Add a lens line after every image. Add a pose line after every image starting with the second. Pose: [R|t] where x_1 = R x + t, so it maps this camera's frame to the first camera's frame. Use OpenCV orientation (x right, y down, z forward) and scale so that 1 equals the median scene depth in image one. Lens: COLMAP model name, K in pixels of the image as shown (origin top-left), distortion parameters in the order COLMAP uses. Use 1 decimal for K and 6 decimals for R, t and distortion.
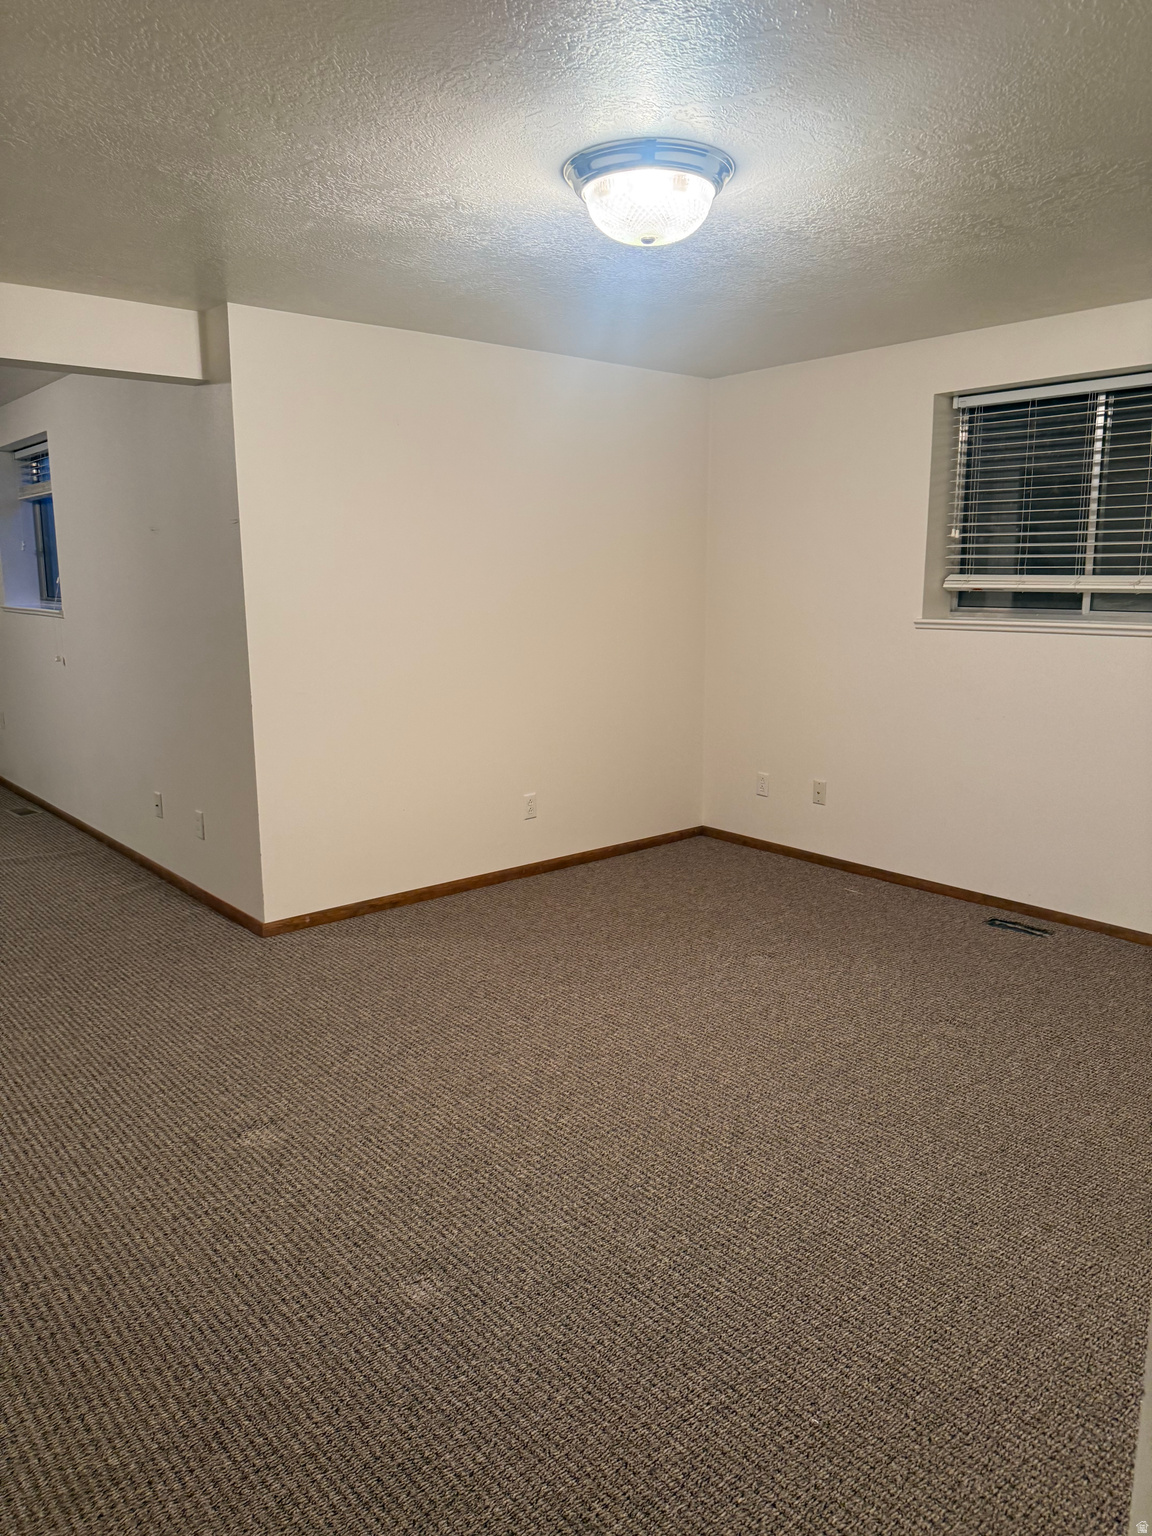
lens RADIAL K [[1061.3, 0, 576.1], [0, 1061.3, 775.2], [0, 0, 1]] dist [0.003077, -0.037773]
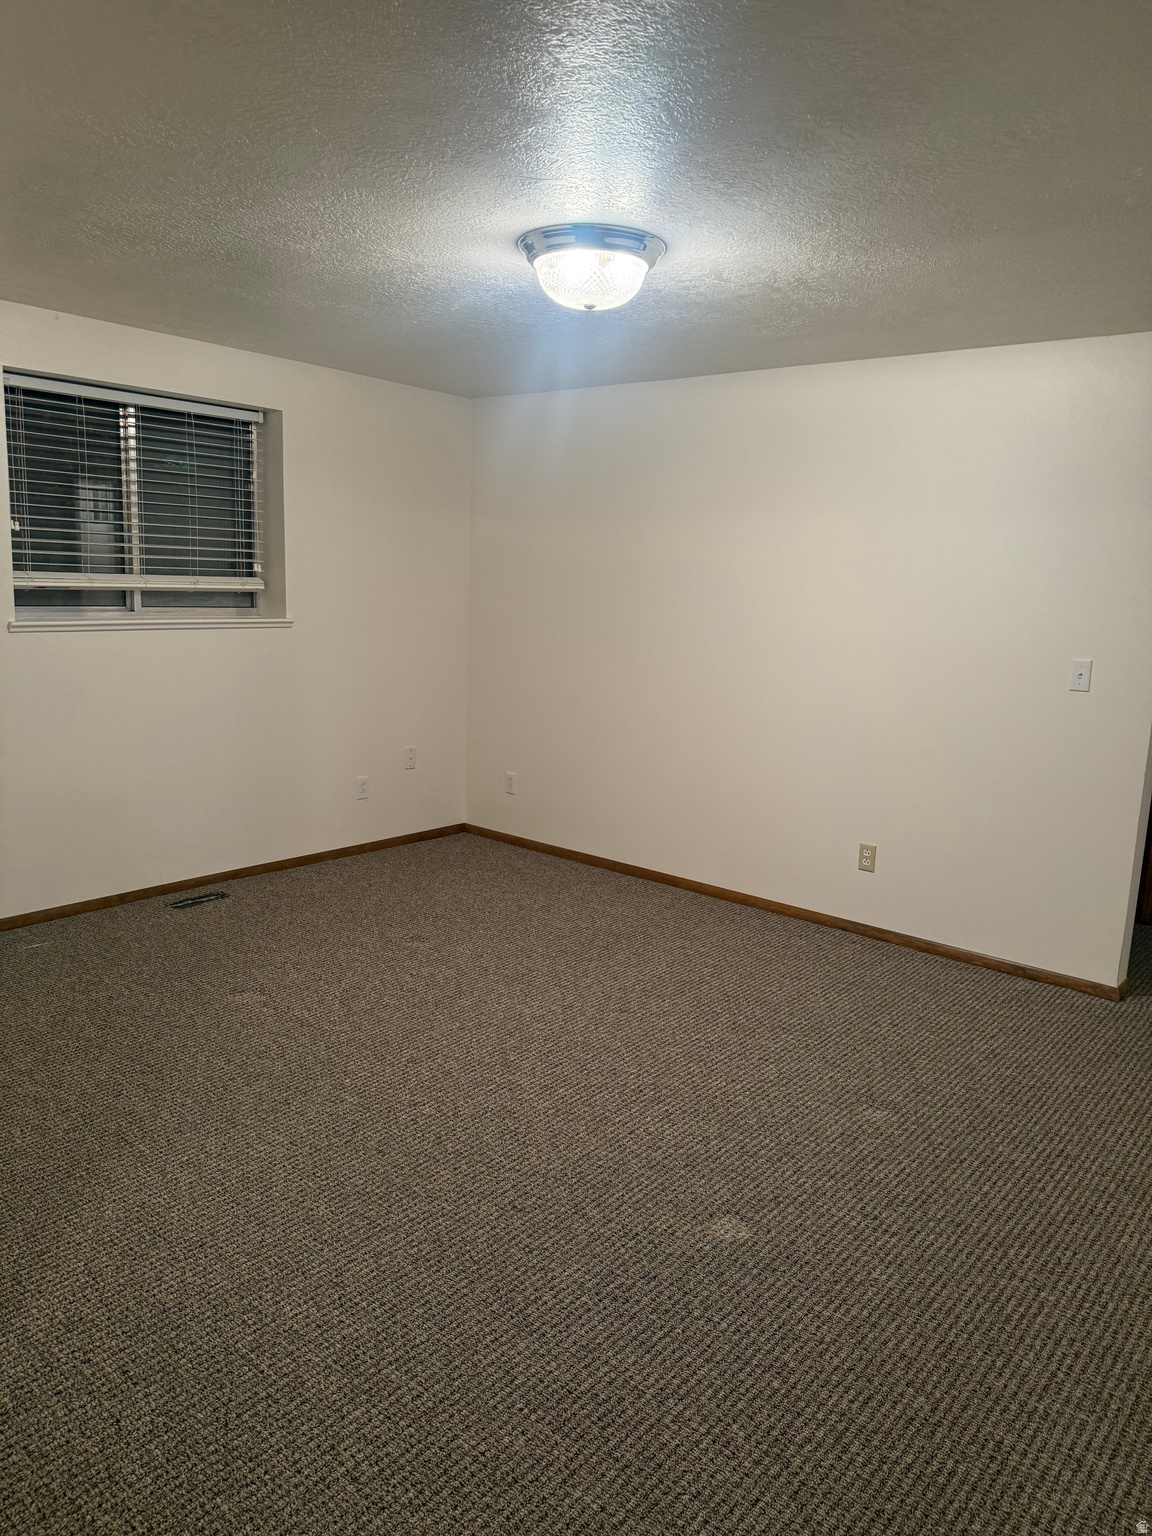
lens RADIAL K [[1088.3, 0, 577.2], [0, 1088.3, 755.1], [0, 0, 1]] dist [0.062240, -0.062656]
pose [[-0.167753, -0.168511, 0.971320, -0.714783], [0.148775, 0.969671, 0.193919, -0.160988], [-0.974538, 0.177039, -0.137595, 0.752629]]
